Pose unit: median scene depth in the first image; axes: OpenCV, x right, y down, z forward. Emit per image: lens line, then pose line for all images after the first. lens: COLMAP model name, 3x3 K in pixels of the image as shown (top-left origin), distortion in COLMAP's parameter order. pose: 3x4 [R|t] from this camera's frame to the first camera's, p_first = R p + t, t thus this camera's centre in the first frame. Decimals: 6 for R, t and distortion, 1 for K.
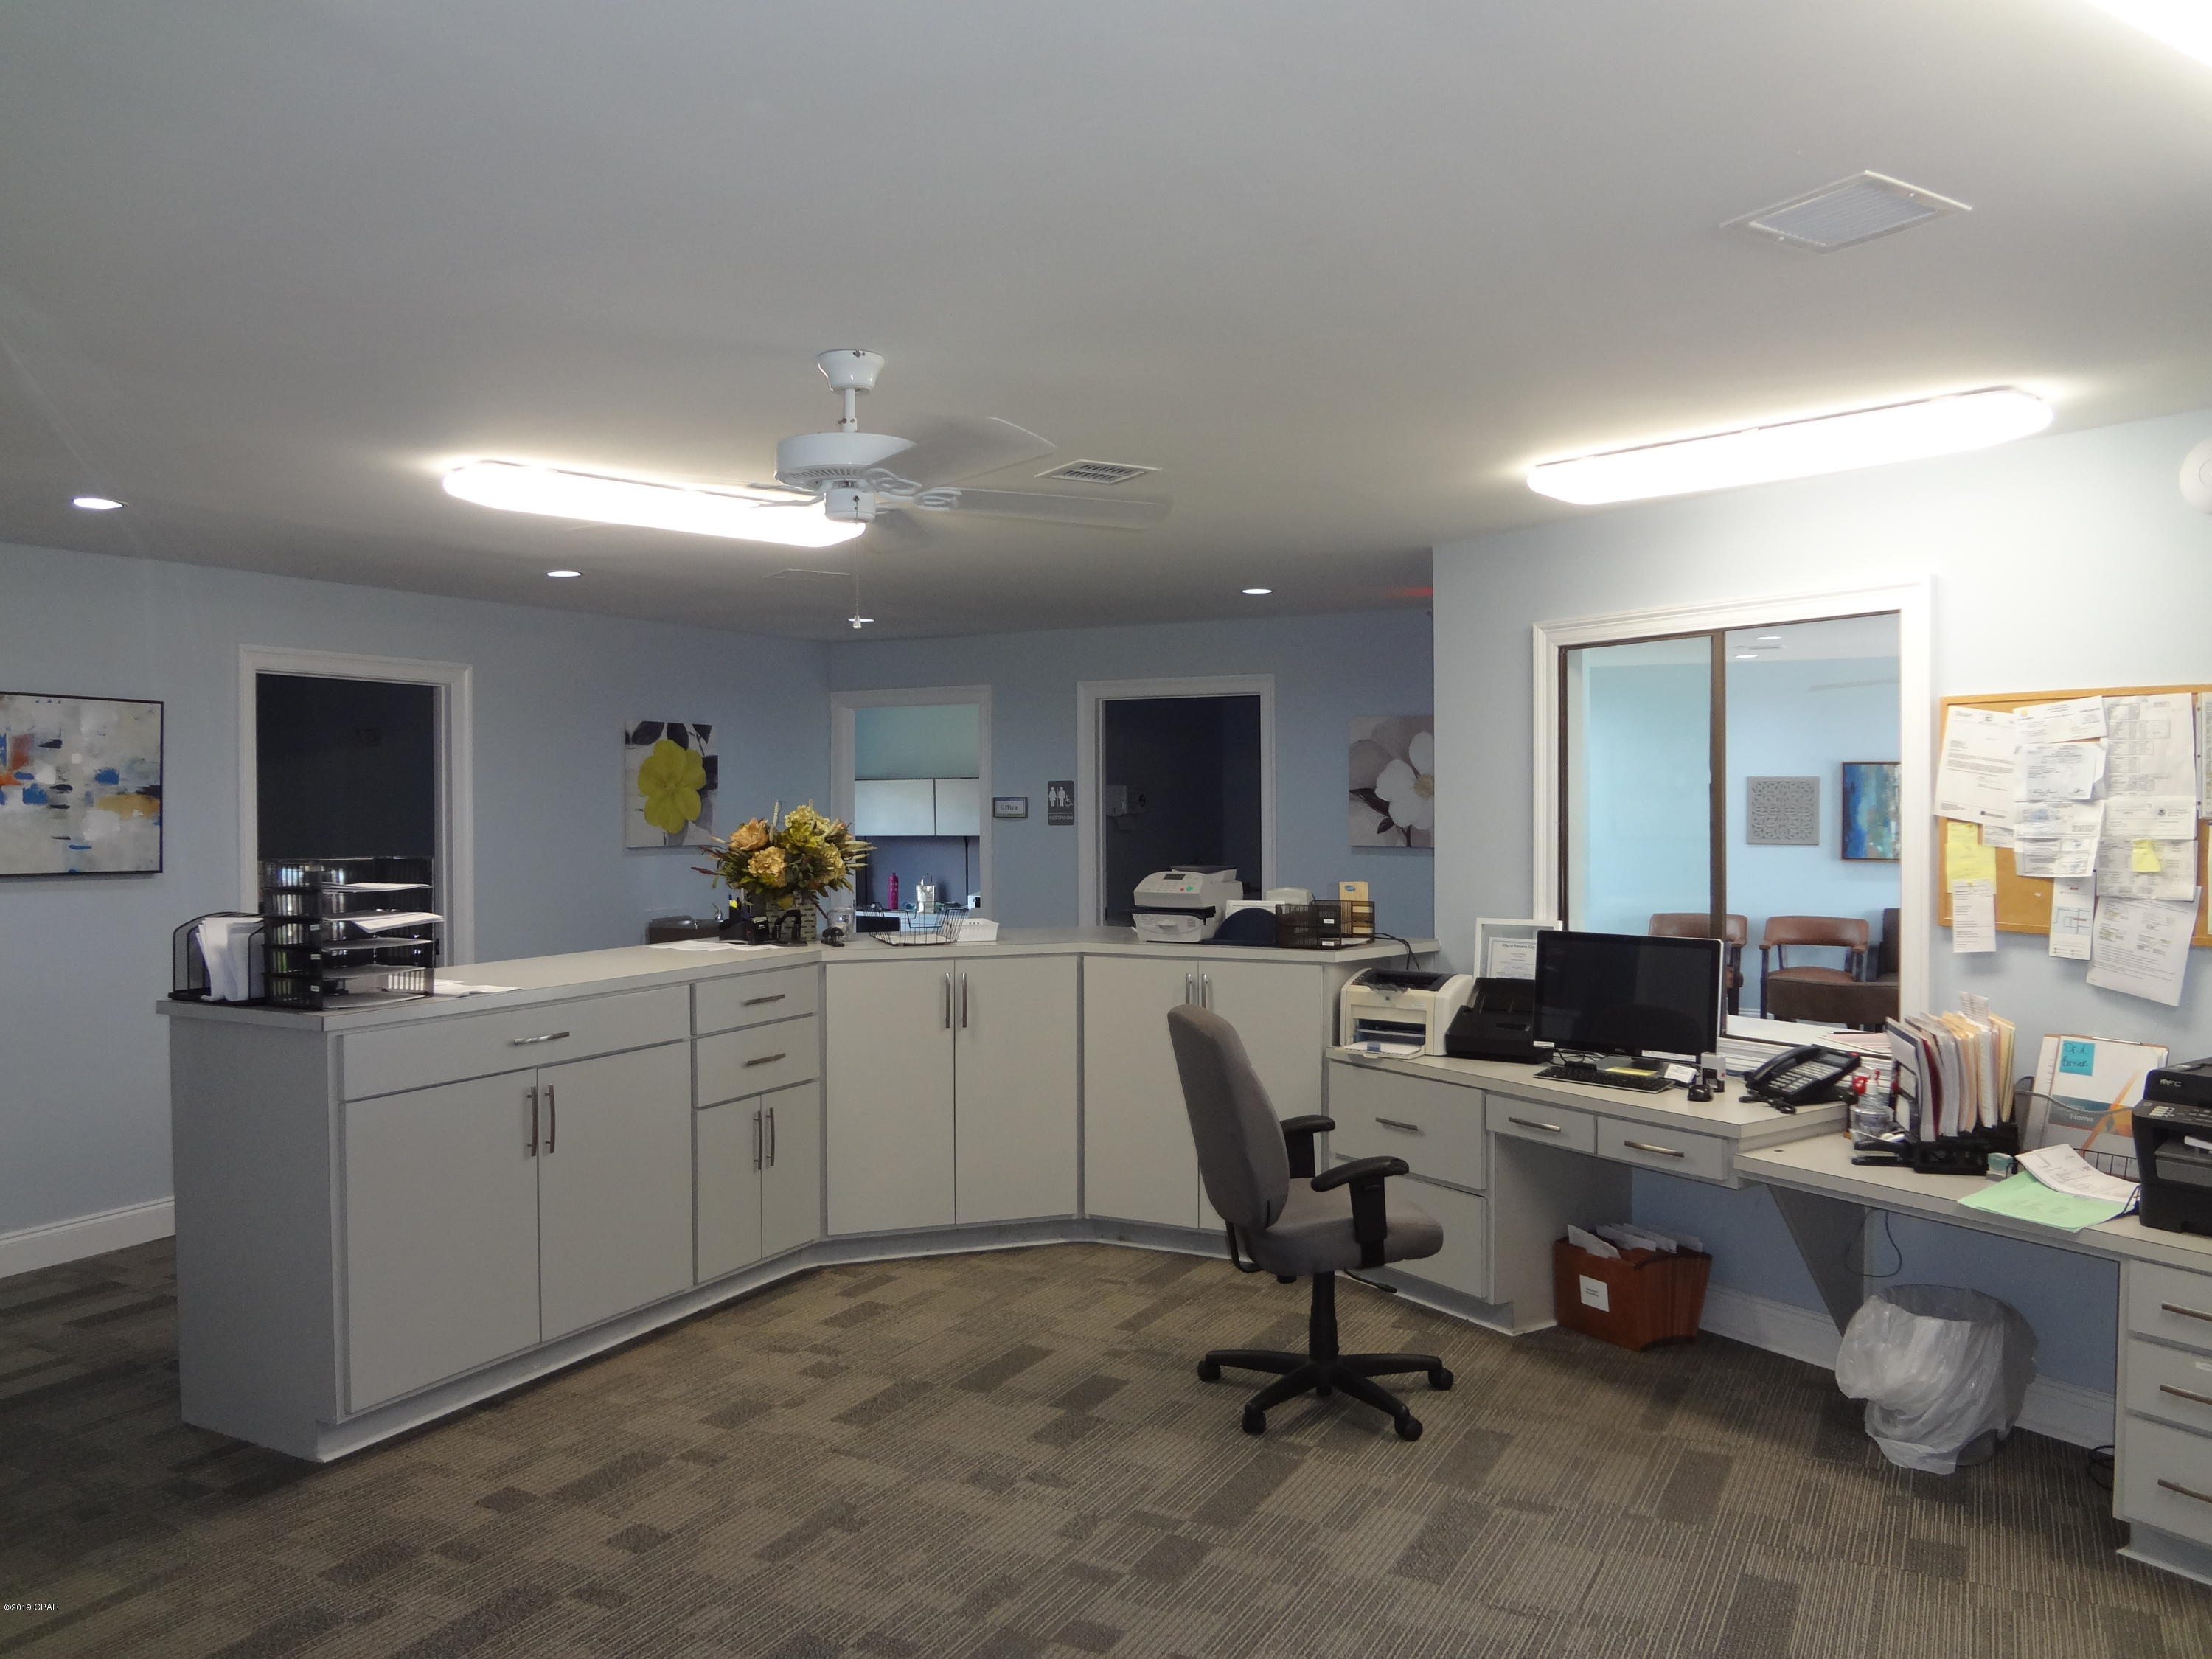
lens RADIAL K [[1652.8, 0, 1113.9], [0, 1652.8, 821.2], [0, 0, 1]] dist [-0.043511, 0.008299]
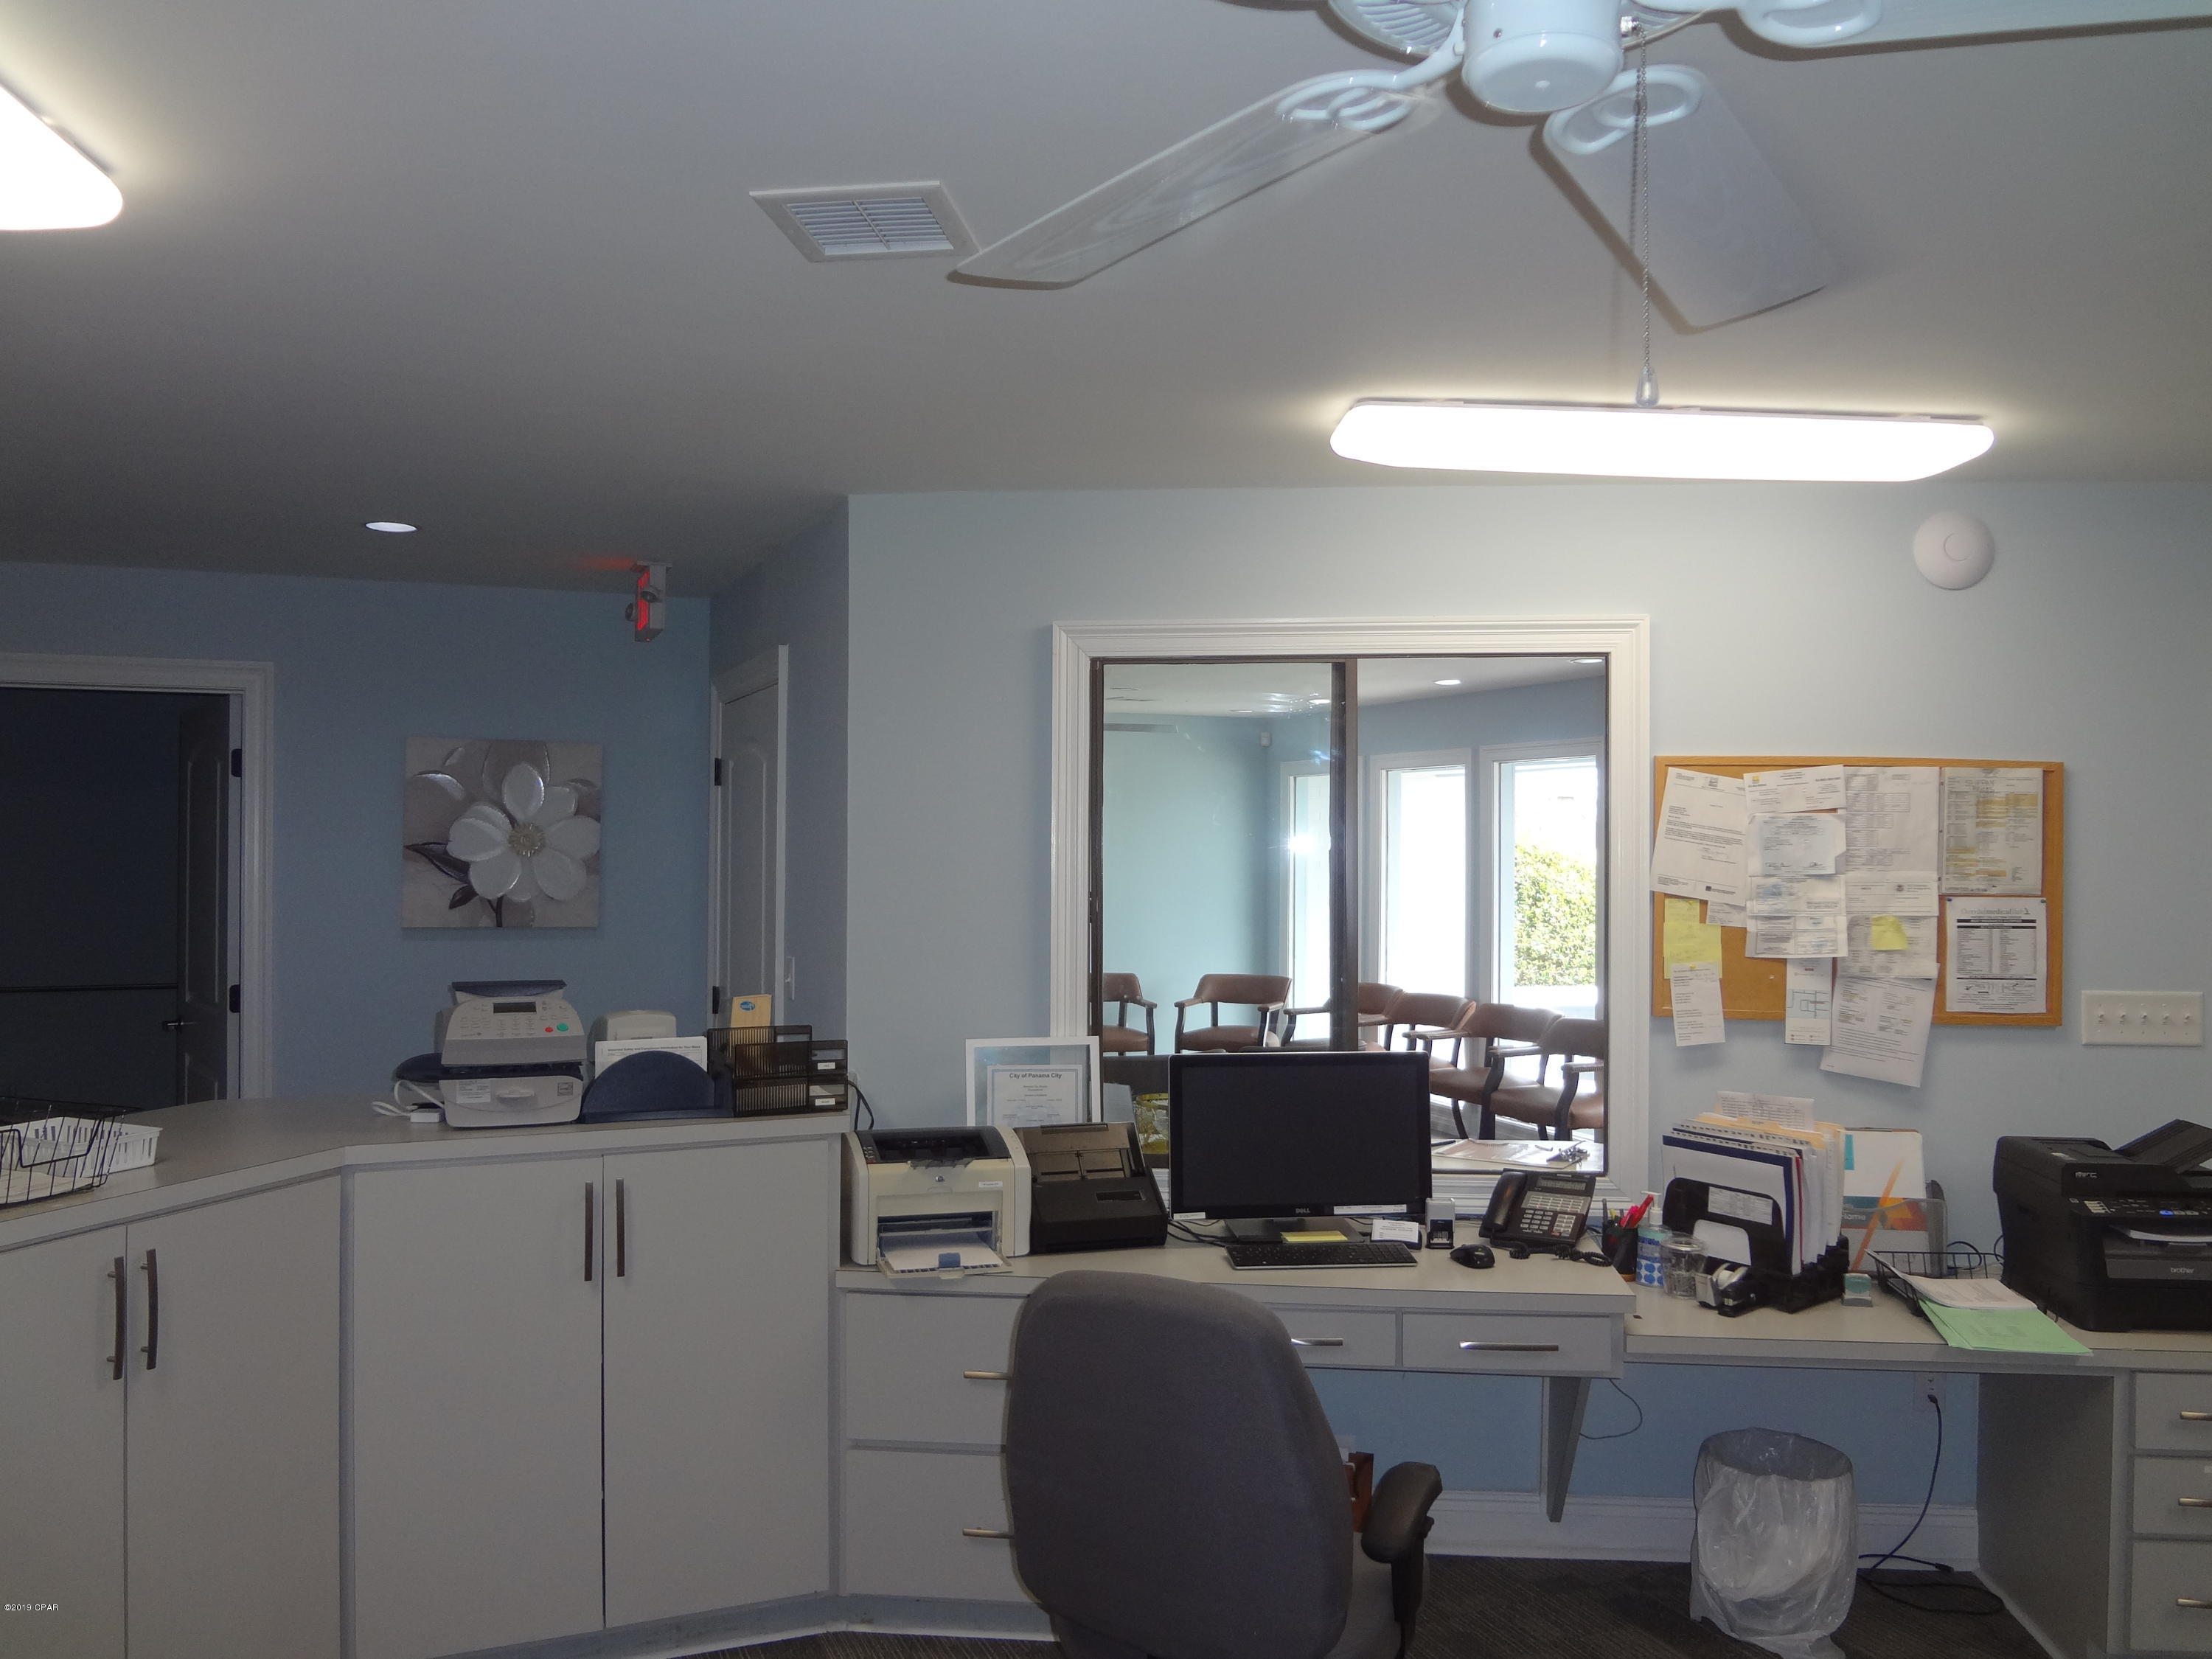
lens RADIAL K [[1652.8, 0, 1105.4], [0, 1652.8, 827.6], [0, 0, 1]] dist [-0.043511, 0.008299]
pose [[0.628198, 0.015451, 0.777900, -0.344276], [0.002890, 0.999750, -0.022192, -0.017711], [-0.778048, 0.016189, 0.627996, 0.631854]]
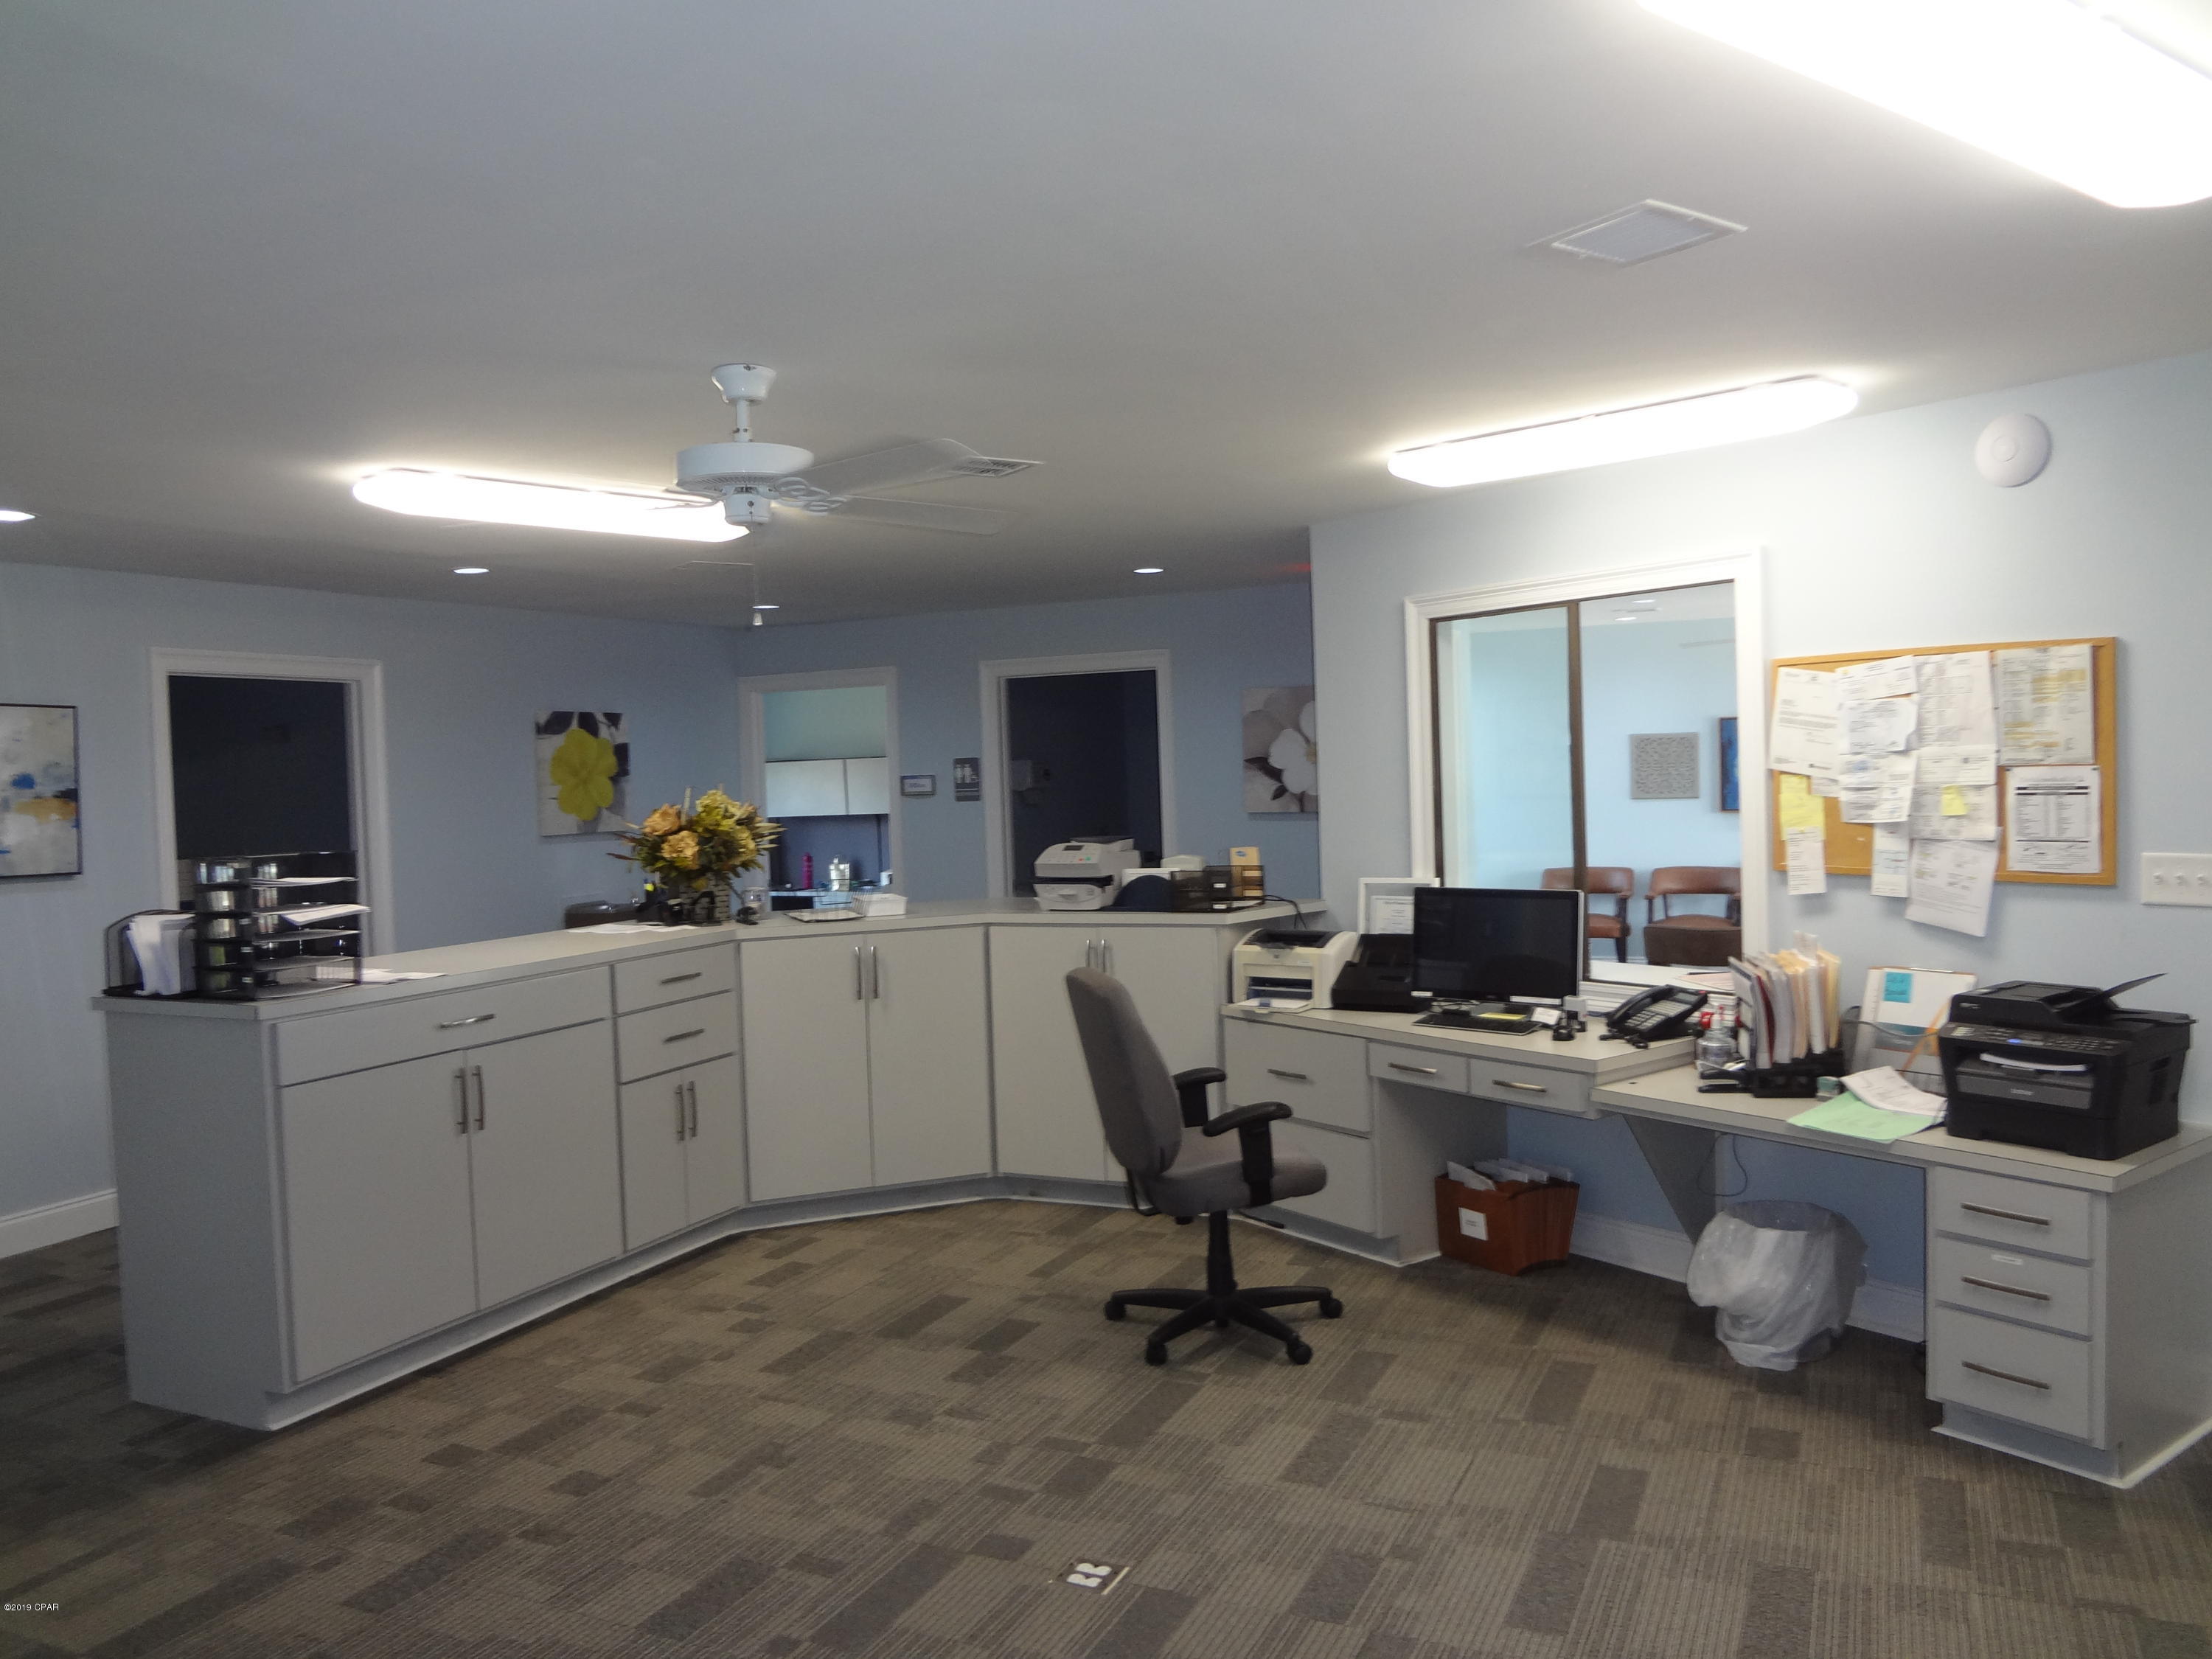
lens RADIAL K [[1652.8, 0, 1109.9], [0, 1652.8, 817.6], [0, 0, 1]] dist [-0.043511, 0.008299]
pose [[0.998402, -0.030474, 0.047585, 0.013189], [0.029780, 0.999440, 0.015241, -0.000800], [-0.048023, -0.013799, 0.998751, -0.059230]]
